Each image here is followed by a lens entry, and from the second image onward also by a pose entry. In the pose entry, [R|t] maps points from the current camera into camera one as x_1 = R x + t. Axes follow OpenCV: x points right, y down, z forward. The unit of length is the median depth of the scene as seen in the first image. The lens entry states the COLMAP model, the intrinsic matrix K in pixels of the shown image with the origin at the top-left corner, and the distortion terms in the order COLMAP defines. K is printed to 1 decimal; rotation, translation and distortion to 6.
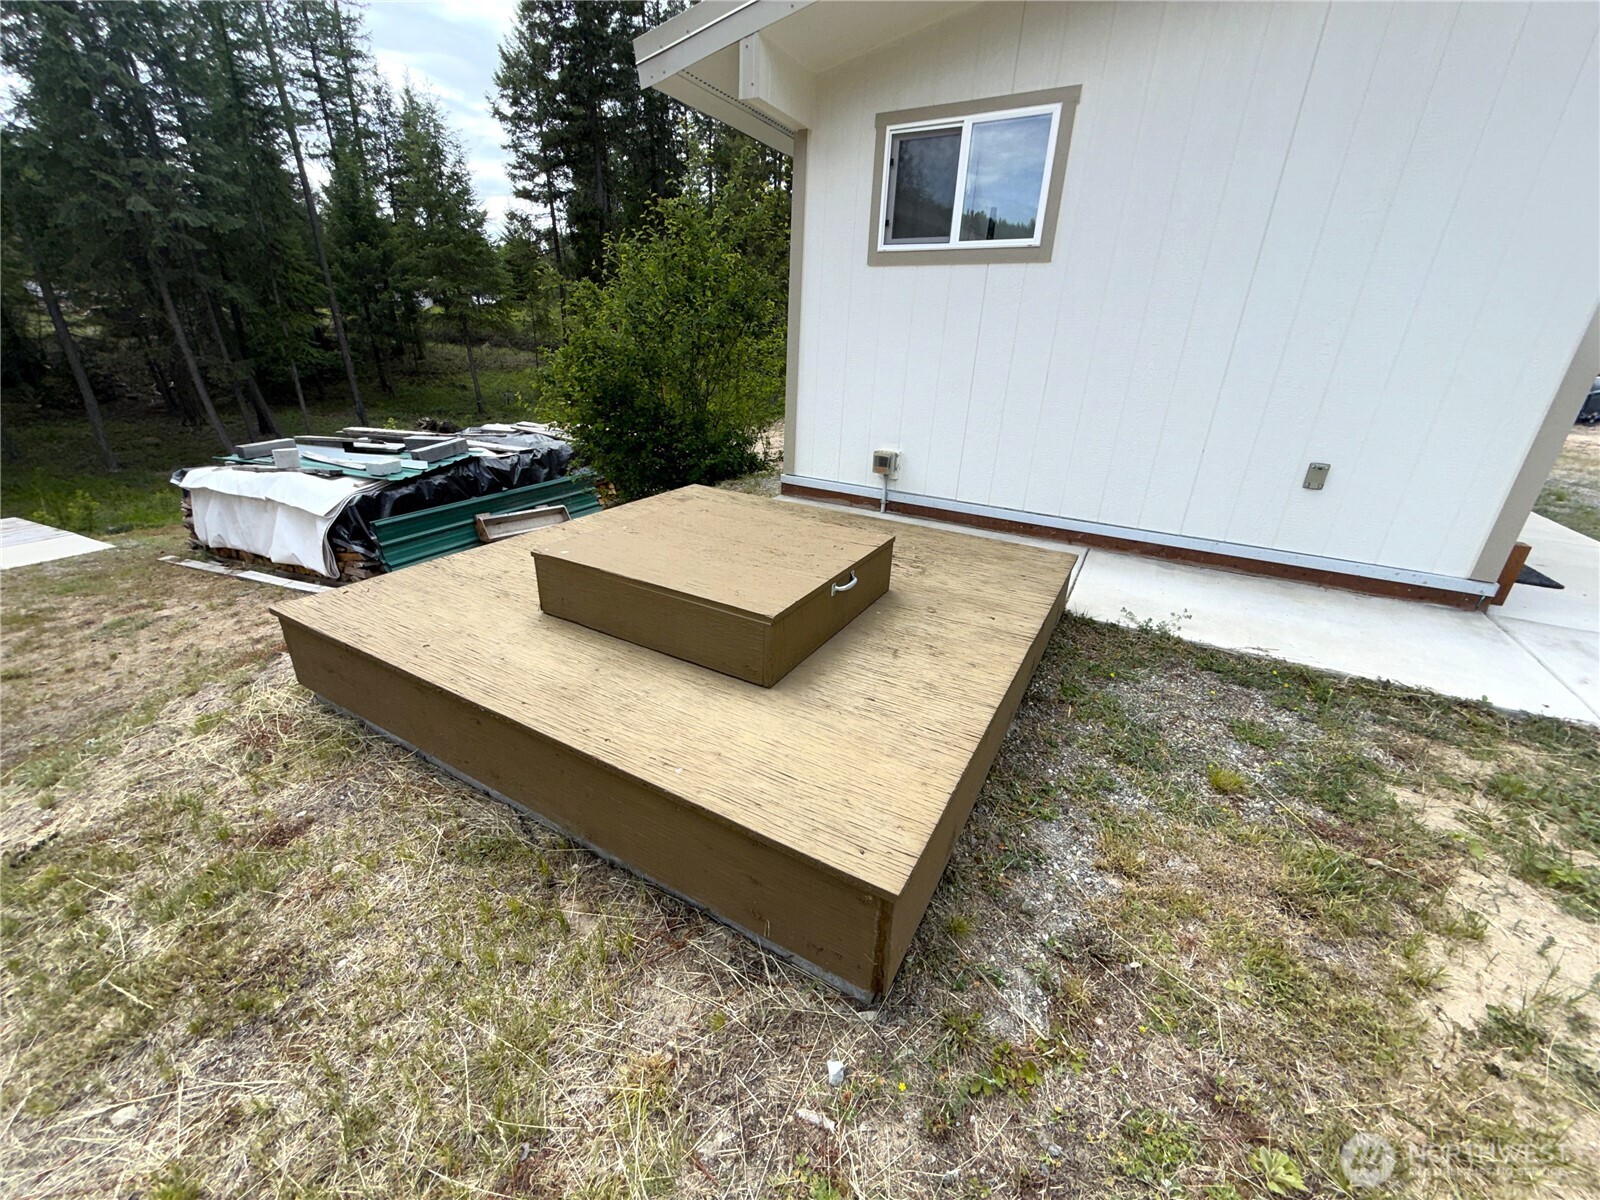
lens RADIAL K [[623.3, 0, 801.7], [0, 623.3, 589.4], [0, 0, 1]] dist [0.002523, 0.000458]
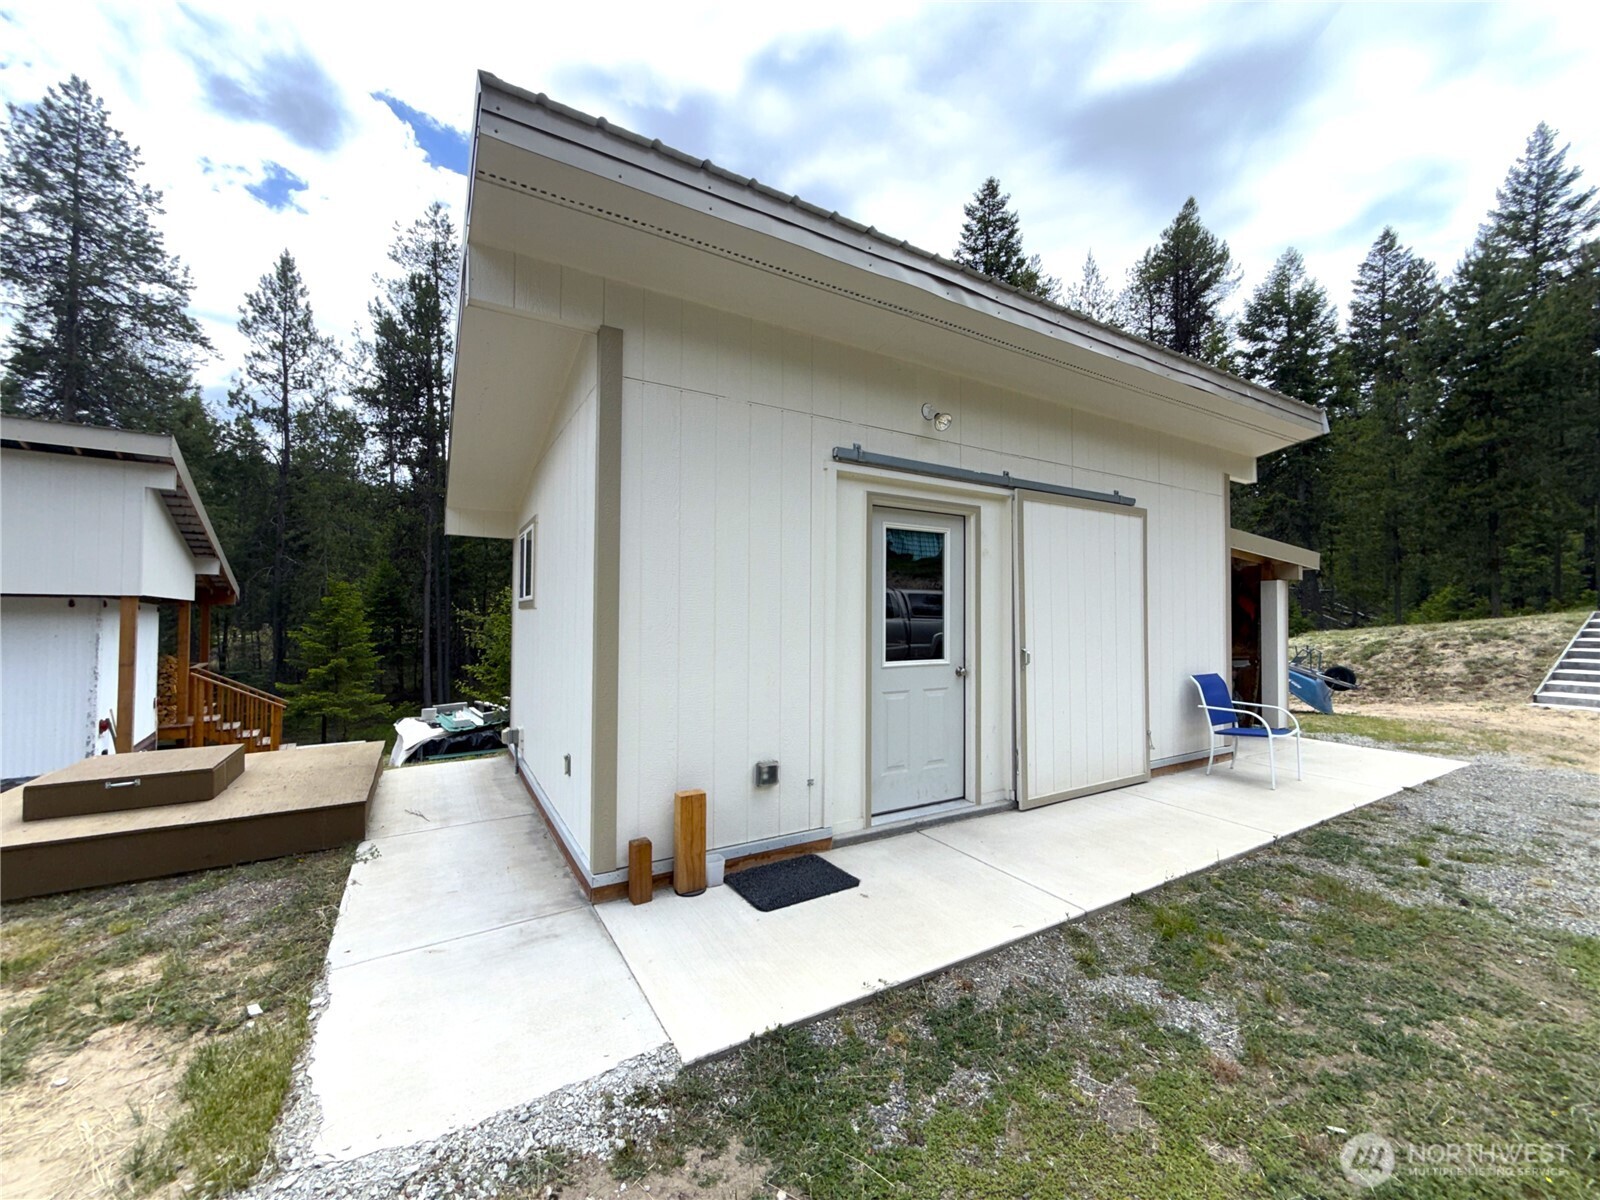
lens RADIAL K [[630.8, 0, 800.0], [0, 630.8, 600.0], [0, 0, 1]] dist [0.000030, 0.000080]
pose [[0.869109, -0.045059, -0.492564, 0.772011], [-0.157686, 0.918639, -0.362267, -0.041168], [0.468812, 0.392520, 0.791292, 0.048309]]
